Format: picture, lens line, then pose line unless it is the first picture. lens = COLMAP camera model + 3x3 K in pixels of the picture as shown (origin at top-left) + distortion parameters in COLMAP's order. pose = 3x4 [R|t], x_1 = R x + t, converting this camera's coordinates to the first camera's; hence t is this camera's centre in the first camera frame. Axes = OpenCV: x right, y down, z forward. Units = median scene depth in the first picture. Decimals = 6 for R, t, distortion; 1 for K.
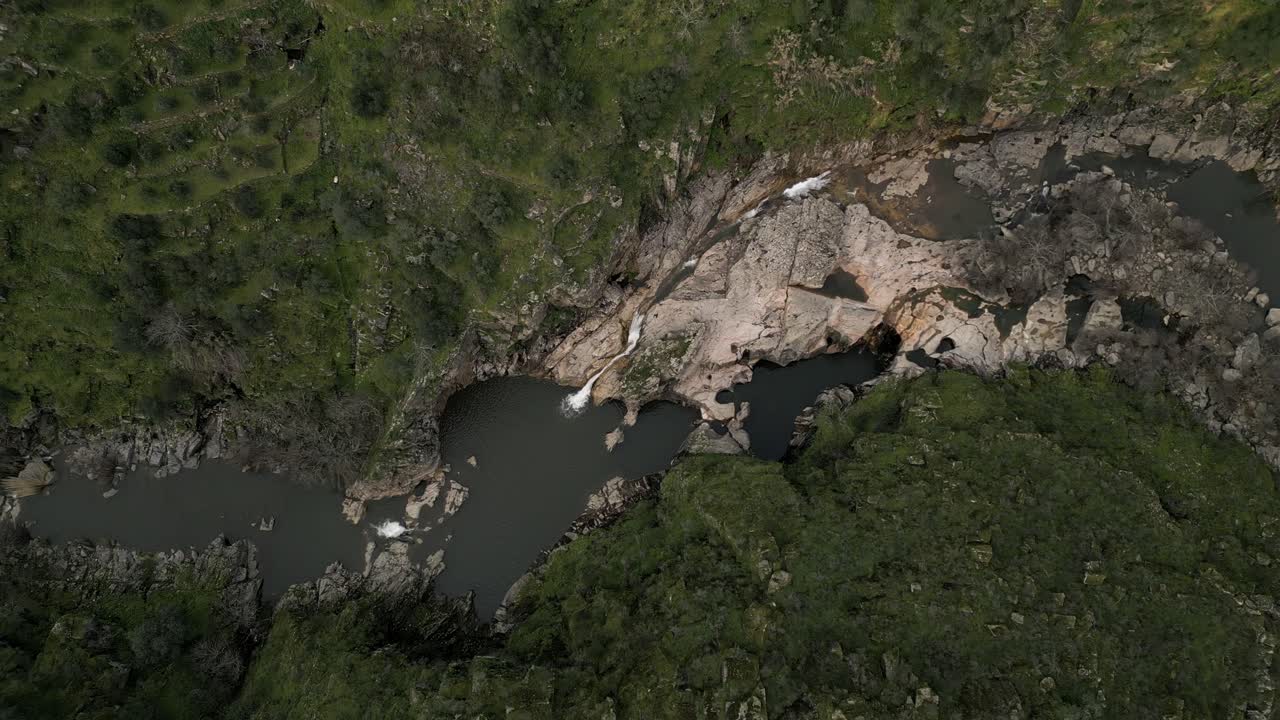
lens RADIAL K [[925.2, 0, 639.2], [0, 925.2, 366.1], [0, 0, 1]] dist [0.056764, -0.055011]
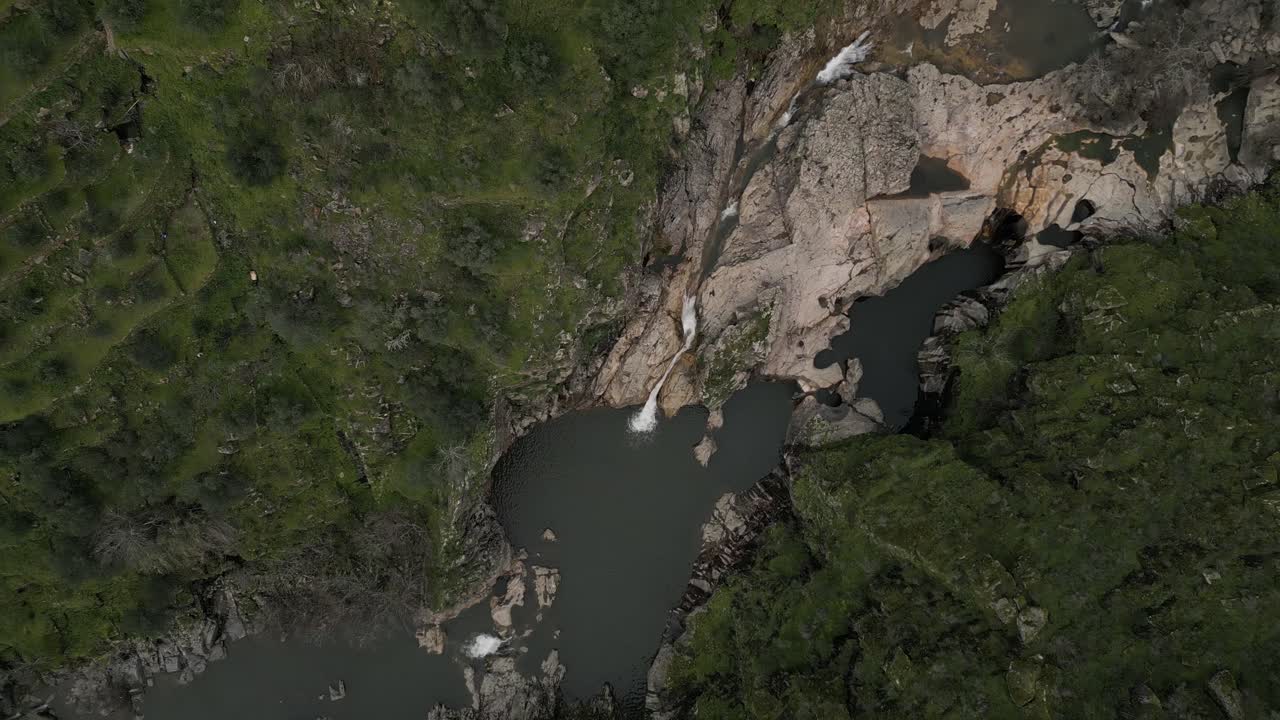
lens RADIAL K [[925.2, 0, 639.2], [0, 925.2, 366.1], [0, 0, 1]] dist [0.056764, -0.055011]
pose [[0.942224, -0.334474, 0.018480, -0.075529], [0.325882, 0.927997, 0.180617, -0.160731], [-0.077561, -0.164159, 0.983380, 0.239054]]
